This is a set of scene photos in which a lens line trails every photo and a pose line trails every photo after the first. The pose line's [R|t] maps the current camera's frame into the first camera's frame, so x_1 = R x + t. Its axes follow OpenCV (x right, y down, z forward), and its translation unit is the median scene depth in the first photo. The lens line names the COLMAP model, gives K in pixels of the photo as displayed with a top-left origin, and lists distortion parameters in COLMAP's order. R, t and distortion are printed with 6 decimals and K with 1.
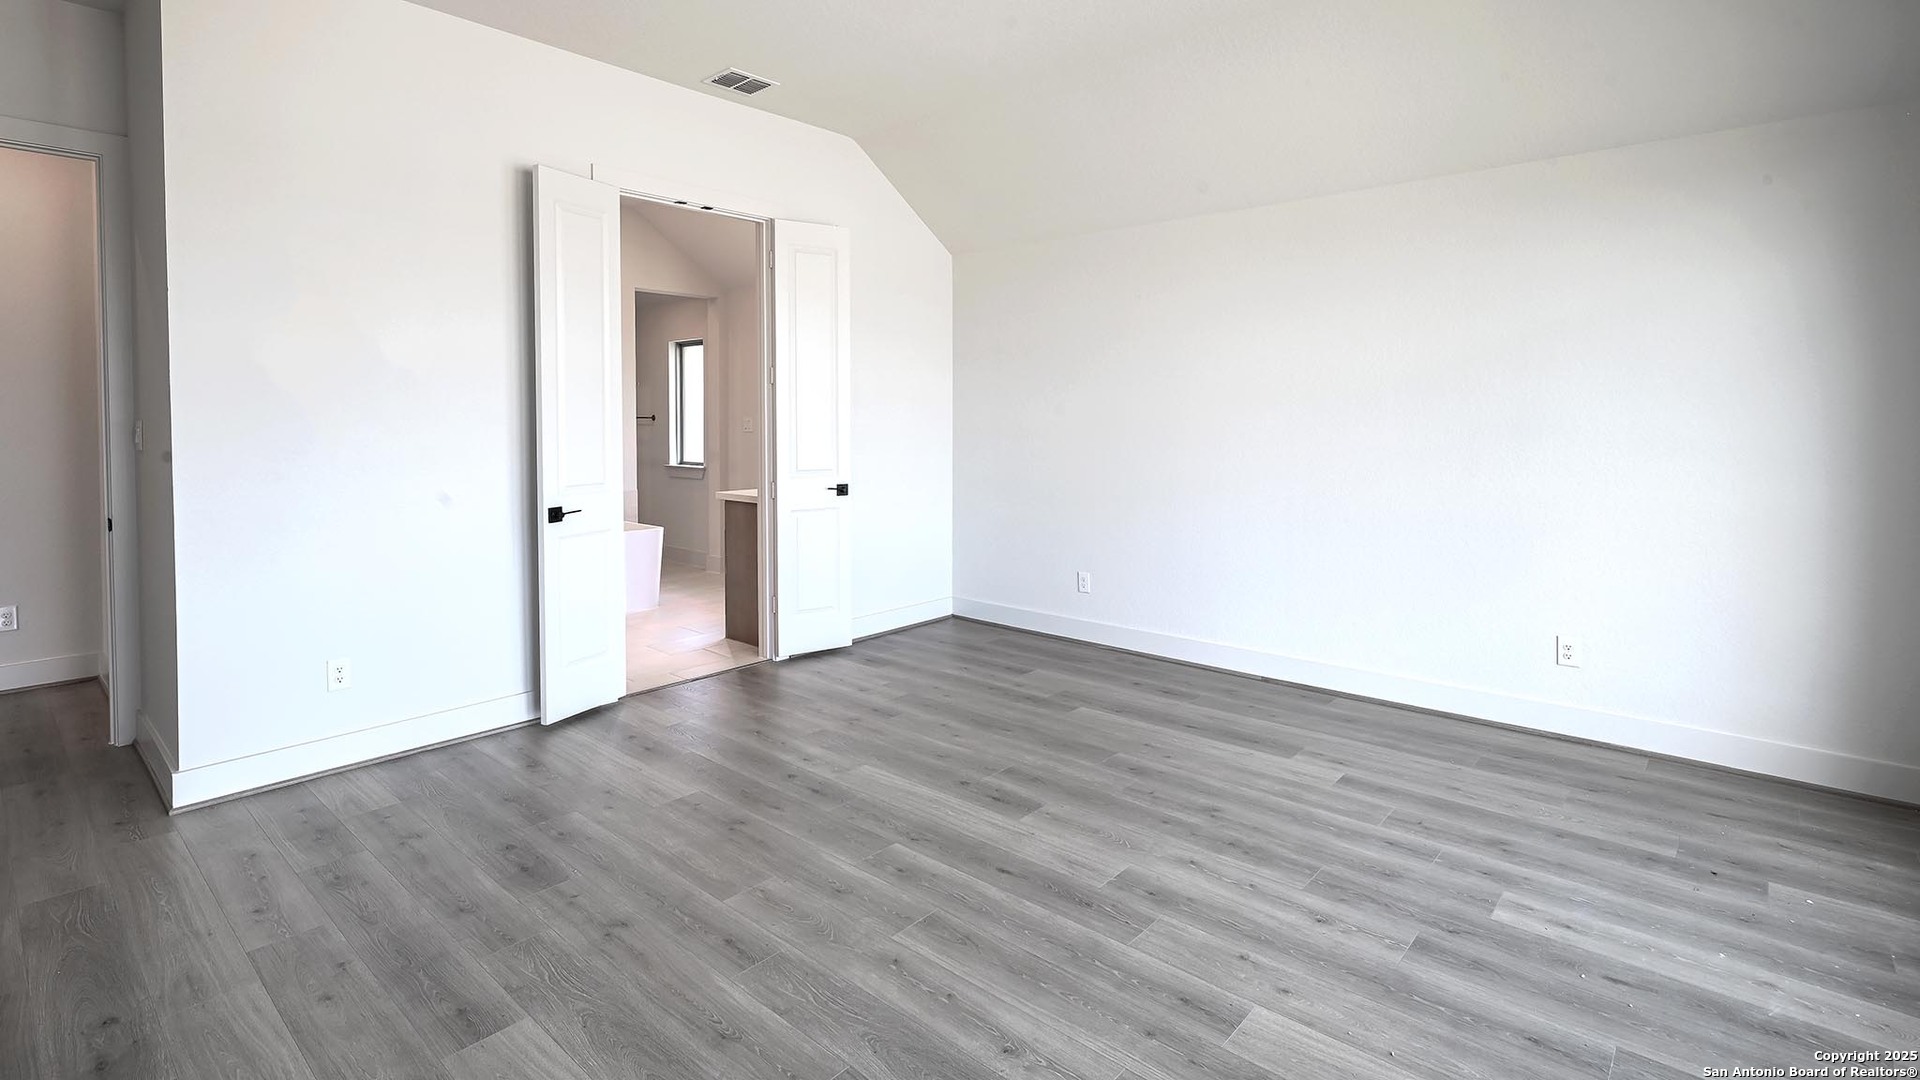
lens RADIAL K [[891.6, 0, 966.9], [0, 891.6, 540.3], [0, 0, 1]] dist [0.001421, 0.000182]
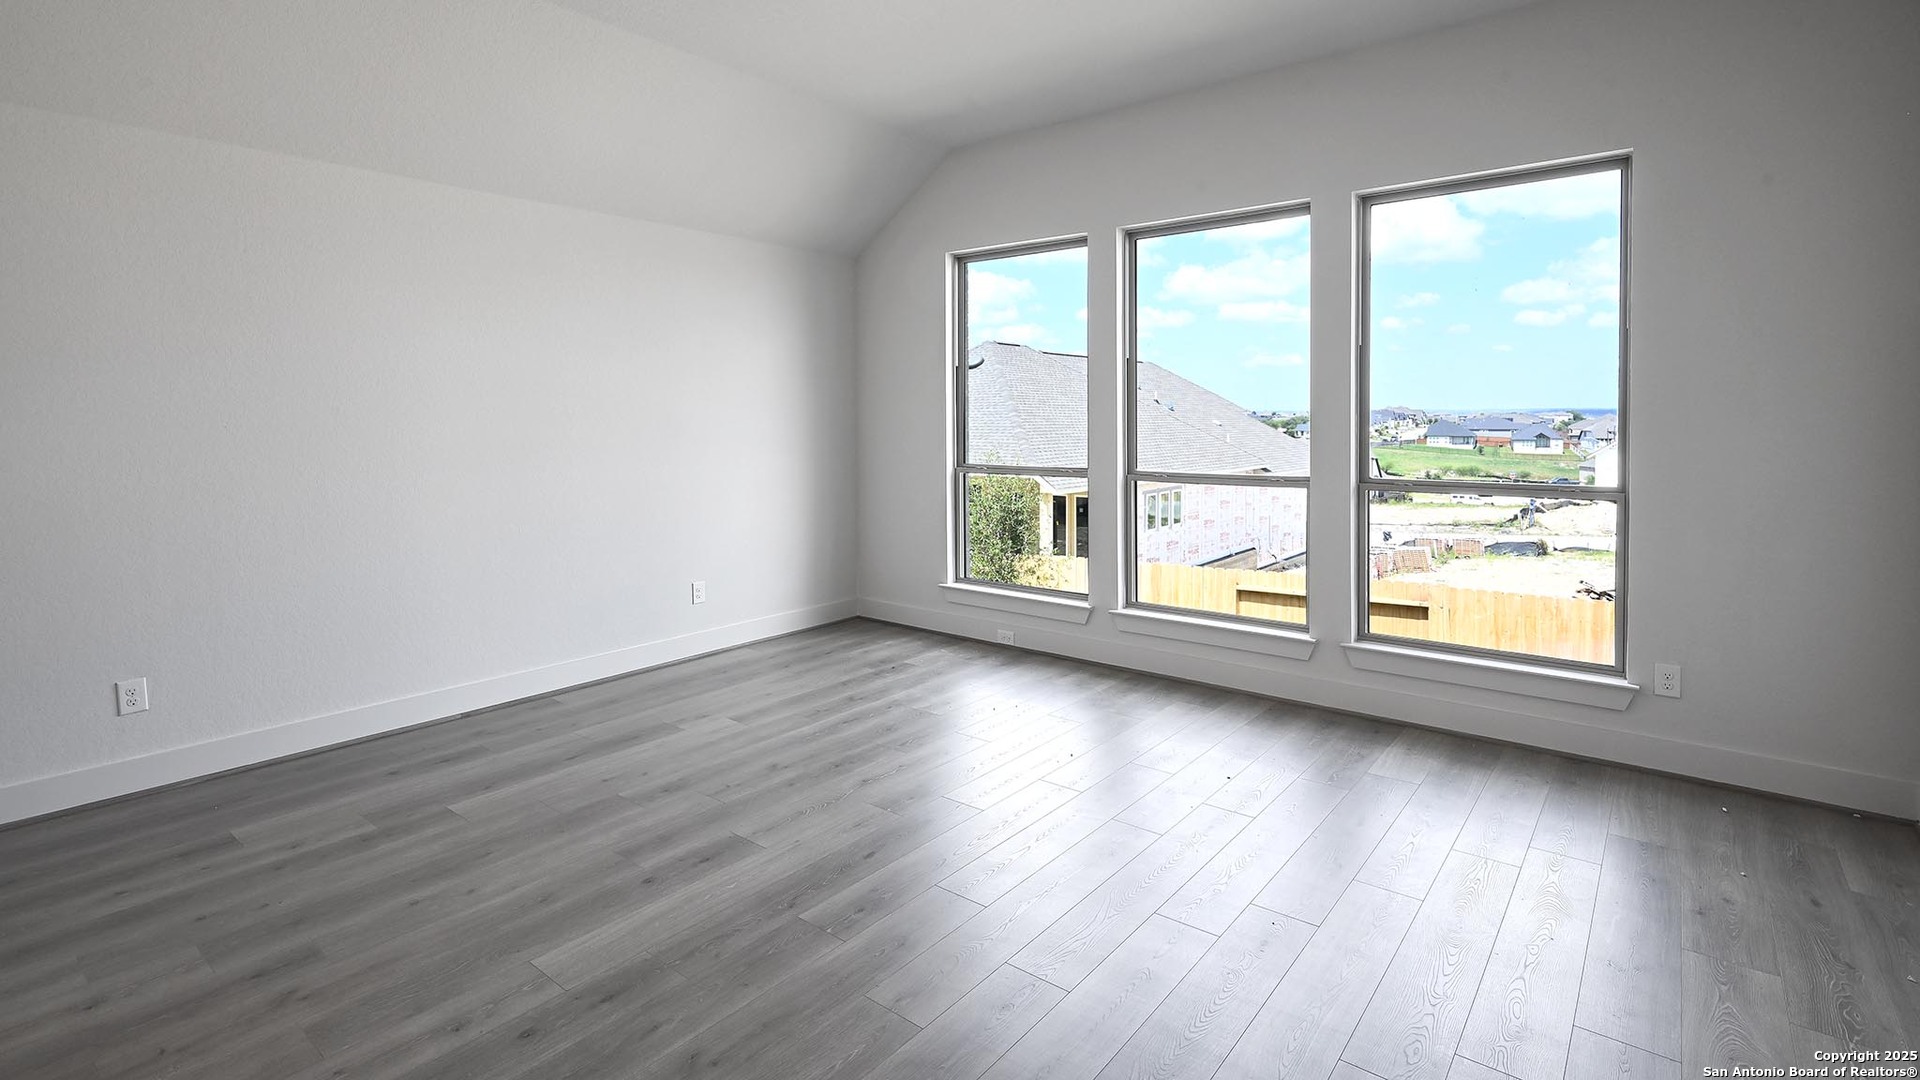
lens RADIAL K [[891.6, 0, 964.6], [0, 891.6, 538.6], [0, 0, 1]] dist [0.001421, 0.000182]
pose [[-0.039250, -0.133302, 0.990298, -0.799436], [0.150761, 0.978926, 0.137747, -0.095526], [-0.987791, 0.154705, -0.018326, 0.733022]]
